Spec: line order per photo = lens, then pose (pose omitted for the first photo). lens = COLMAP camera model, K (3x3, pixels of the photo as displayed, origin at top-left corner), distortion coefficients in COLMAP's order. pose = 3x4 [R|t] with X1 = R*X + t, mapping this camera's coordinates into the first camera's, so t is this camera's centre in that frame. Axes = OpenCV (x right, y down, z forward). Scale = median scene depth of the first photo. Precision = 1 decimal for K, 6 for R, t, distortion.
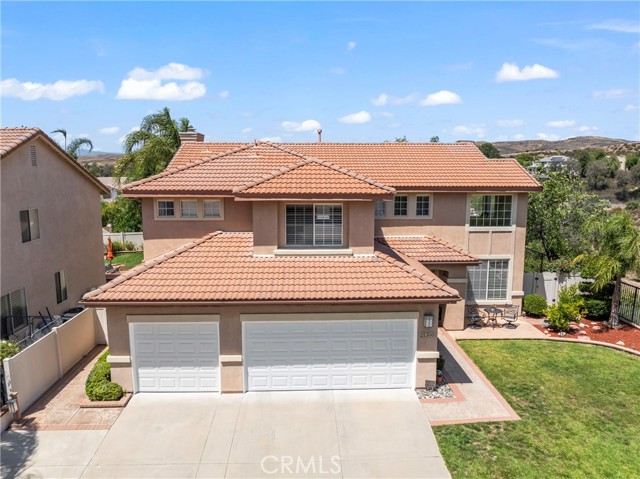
lens RADIAL K [[459.1, 0, 320.0], [0, 459.1, 239.5], [0, 0, 1]] dist [-0.046032, 0.001509]
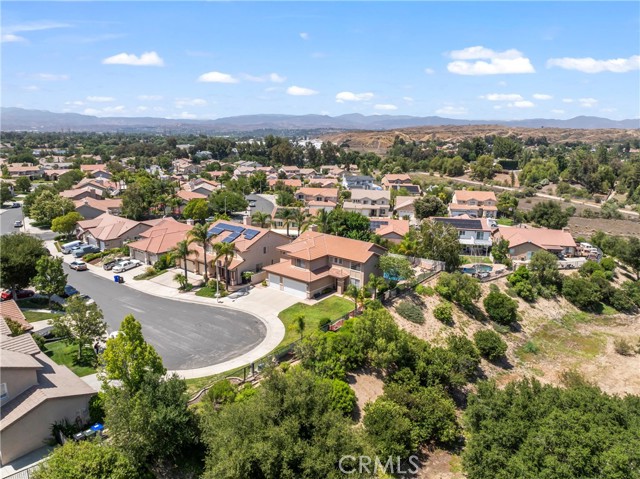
lens RADIAL K [[433.6, 0, 329.5], [0, 433.6, 238.4], [0, 0, 1]] dist [-0.037435, -0.001230]
pose [[0.772540, 0.166724, -0.612687, 2.891903], [-0.124904, 0.985962, 0.110806, -0.806730], [0.622560, -0.009075, 0.782519, -2.356267]]
